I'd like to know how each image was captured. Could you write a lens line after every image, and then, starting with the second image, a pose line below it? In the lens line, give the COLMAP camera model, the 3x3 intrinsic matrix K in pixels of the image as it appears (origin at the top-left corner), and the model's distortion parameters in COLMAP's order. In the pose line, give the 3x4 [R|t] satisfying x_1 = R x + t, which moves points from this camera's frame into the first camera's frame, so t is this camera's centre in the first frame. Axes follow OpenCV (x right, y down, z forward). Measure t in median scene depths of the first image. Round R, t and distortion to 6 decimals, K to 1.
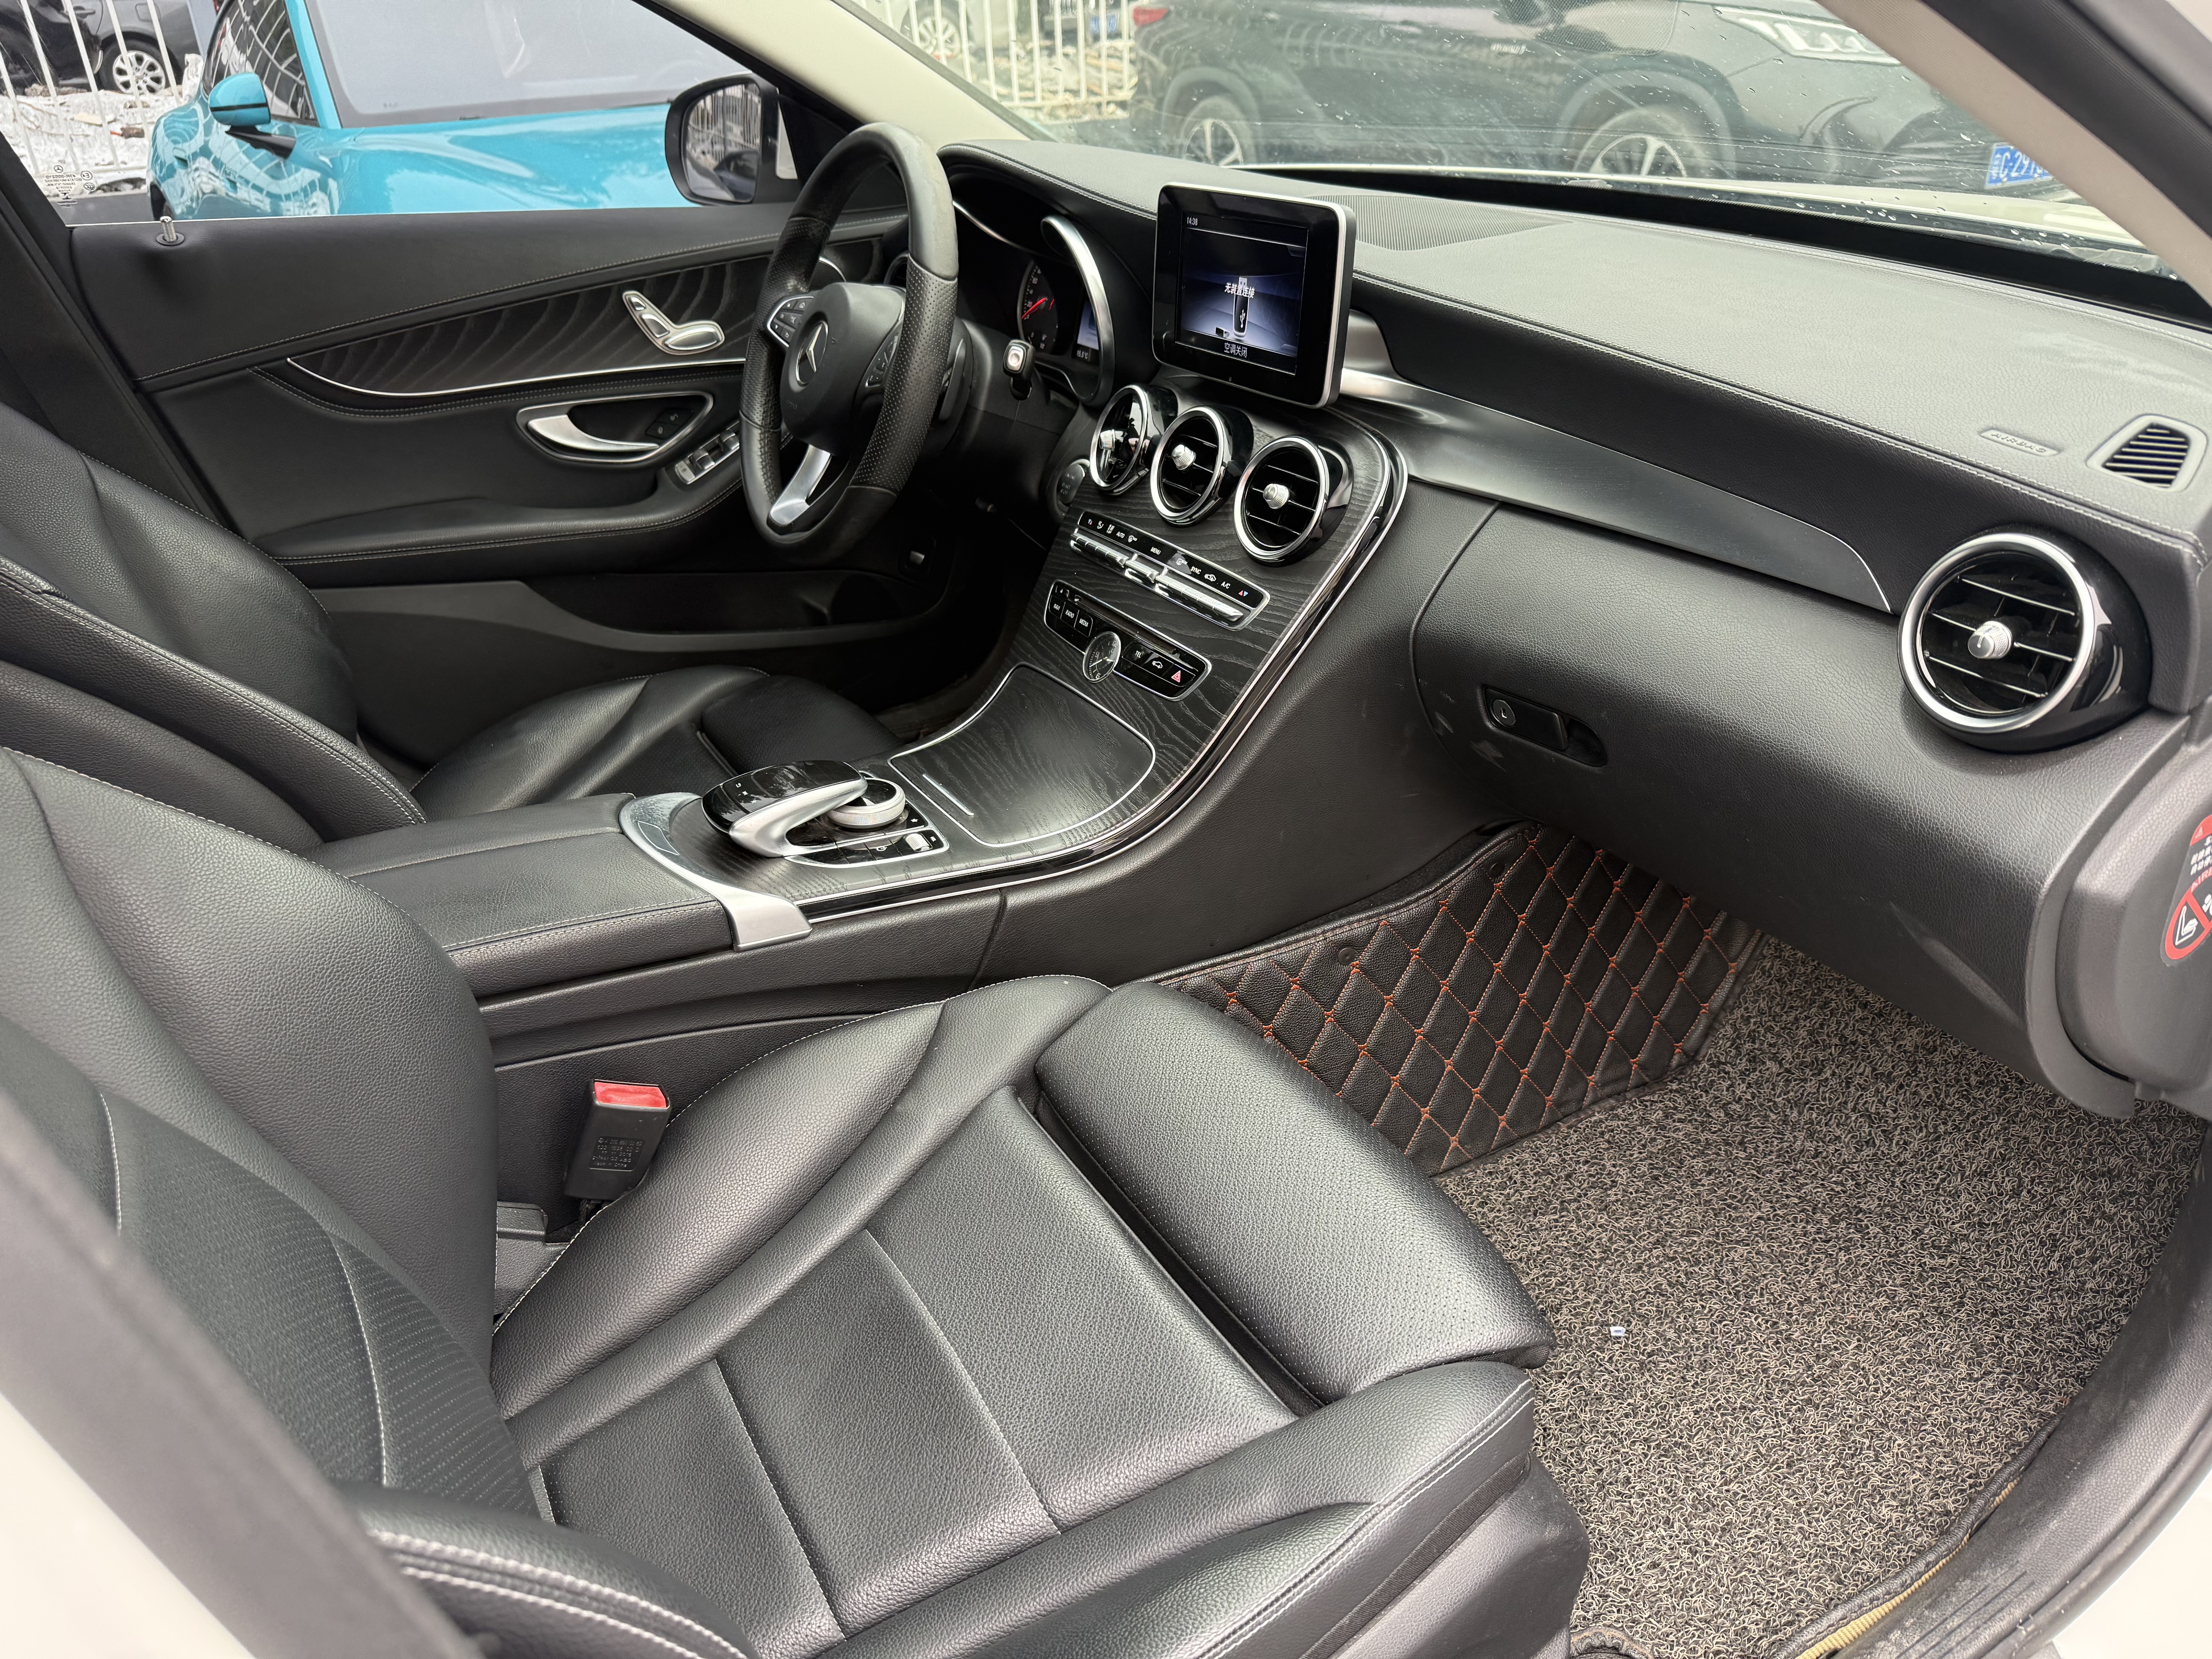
lens RADIAL K [[1558.7, 0, 1094.7], [0, 1558.7, 825.8], [0, 0, 1]] dist [0.146523, -0.290689]
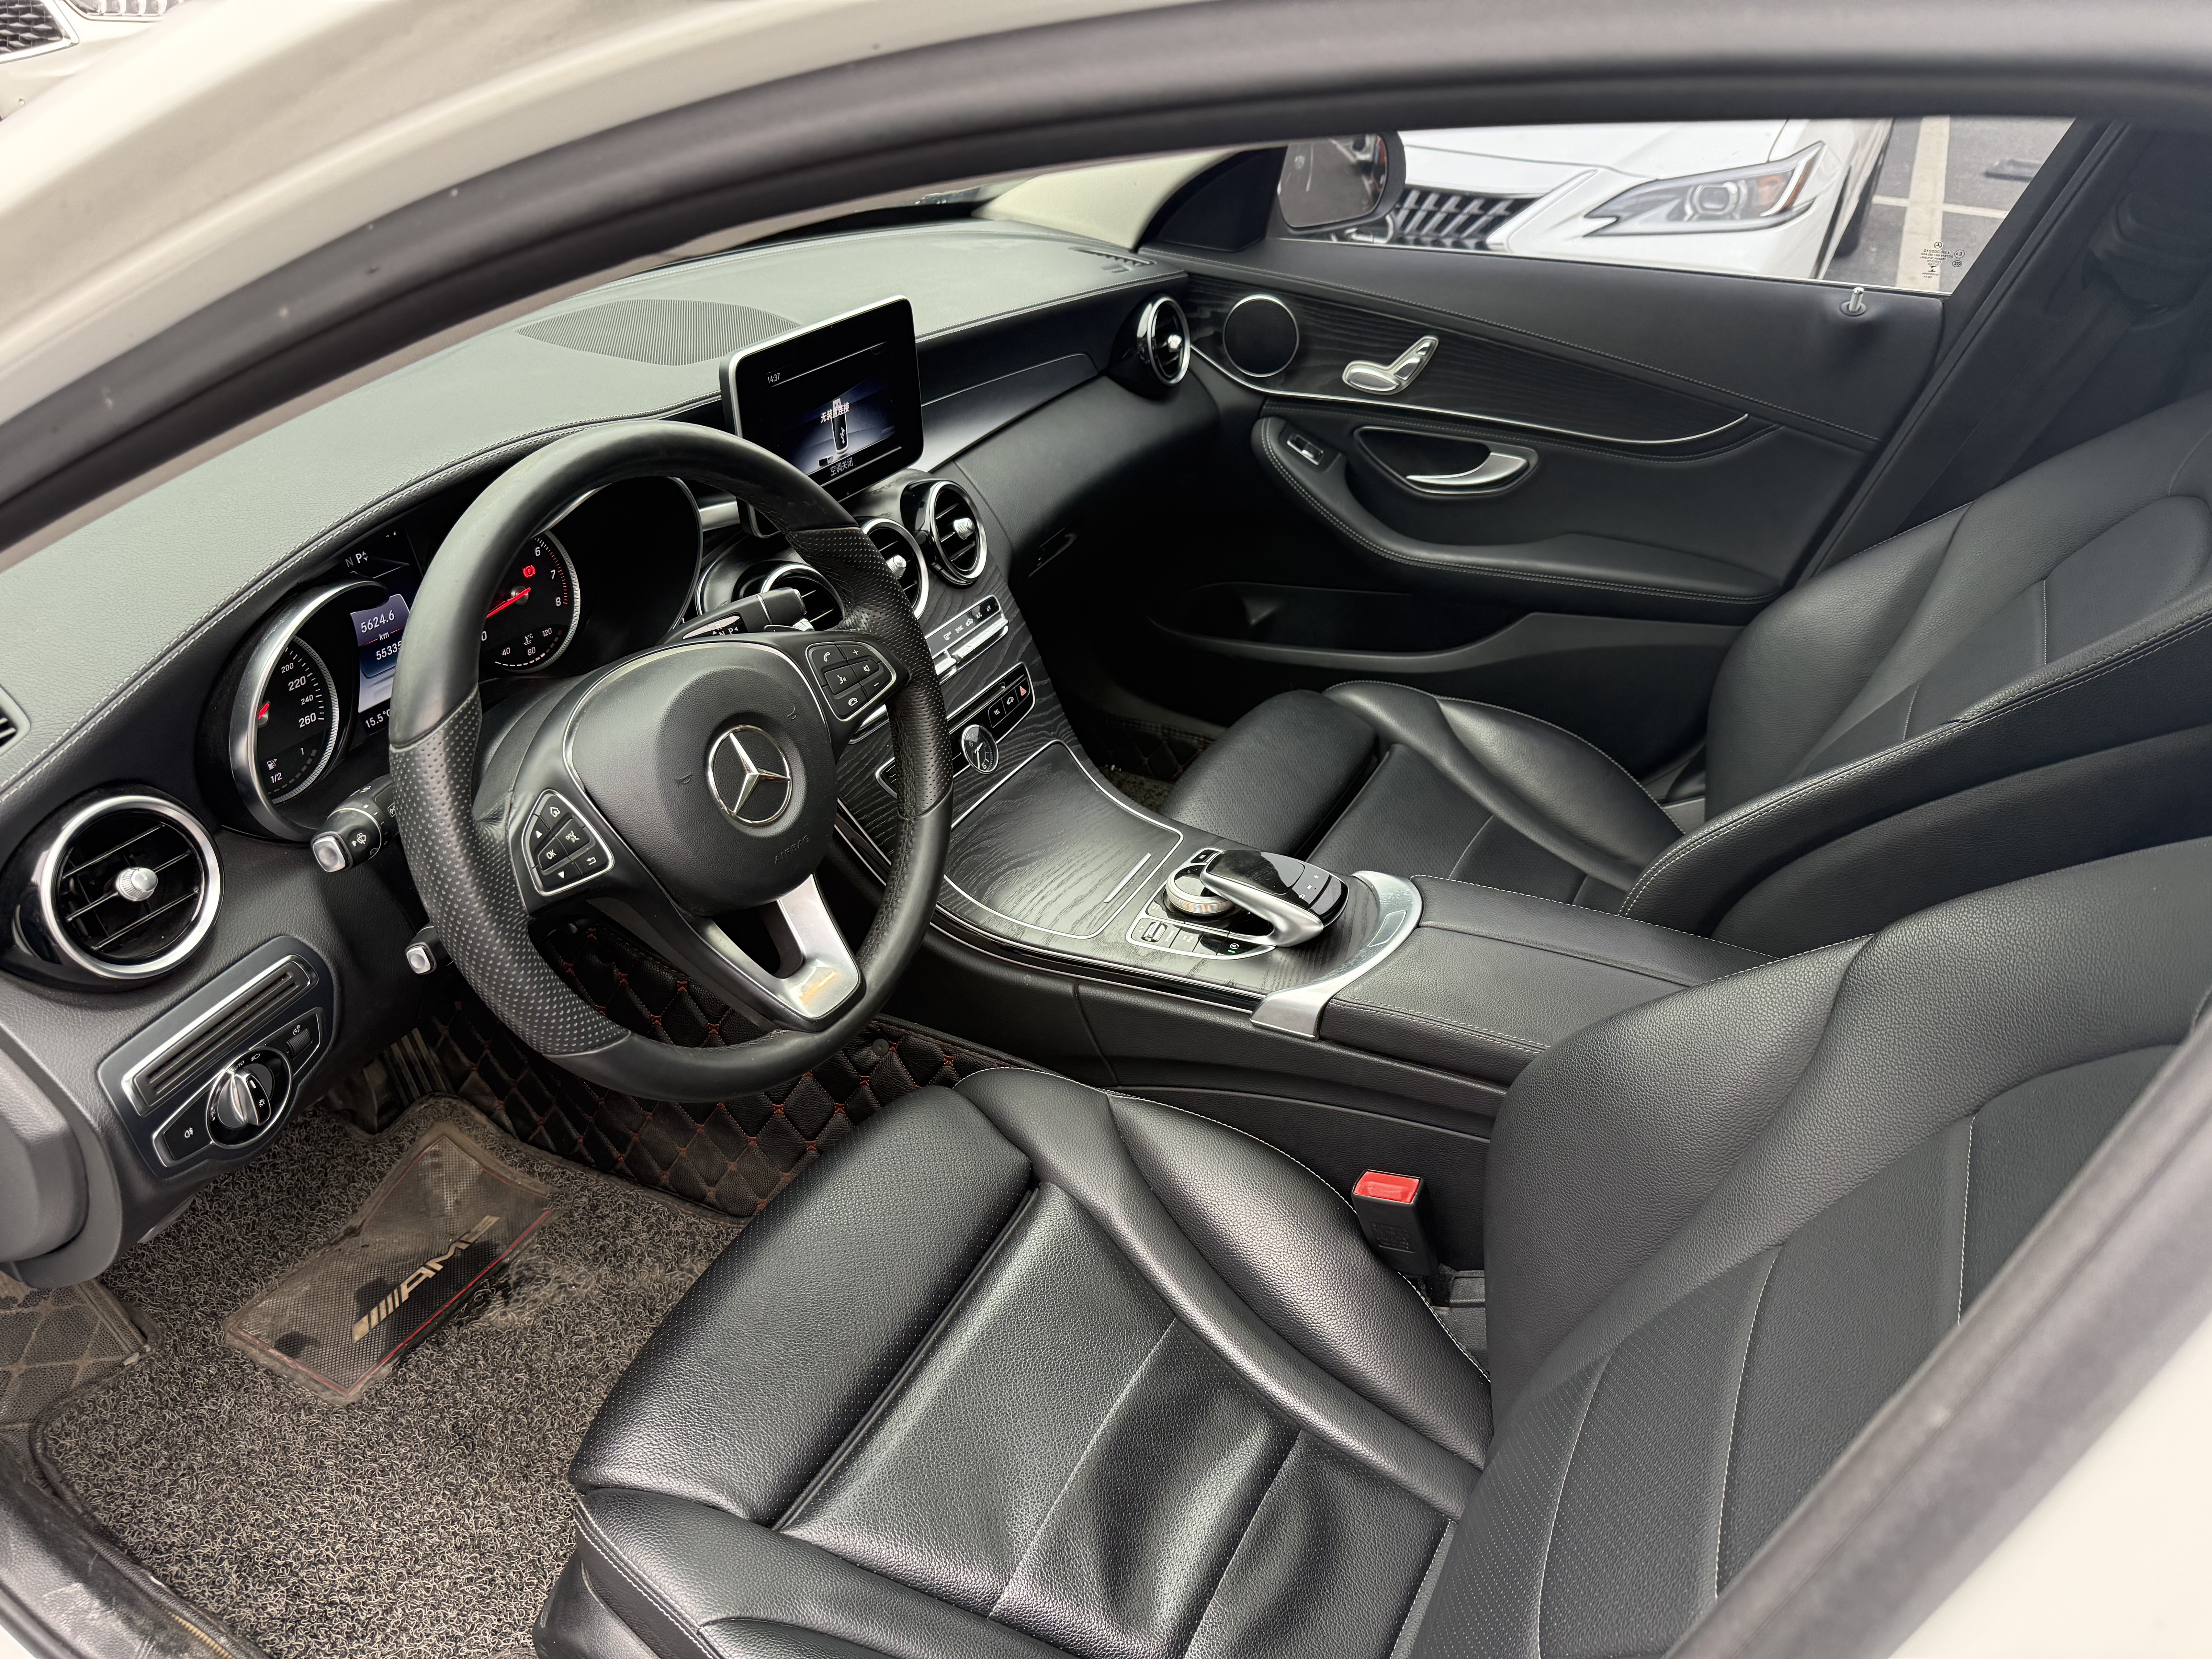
lens RADIAL K [[1558.7, 0, 1094.7], [0, 1558.7, 825.8], [0, 0, 1]] dist [0.146523, -0.290689]
pose [[-0.528574, -0.441592, 0.724987, -0.854022], [0.375039, 0.644695, 0.666119, -0.773835], [-0.761548, 0.623992, -0.175154, 1.193417]]
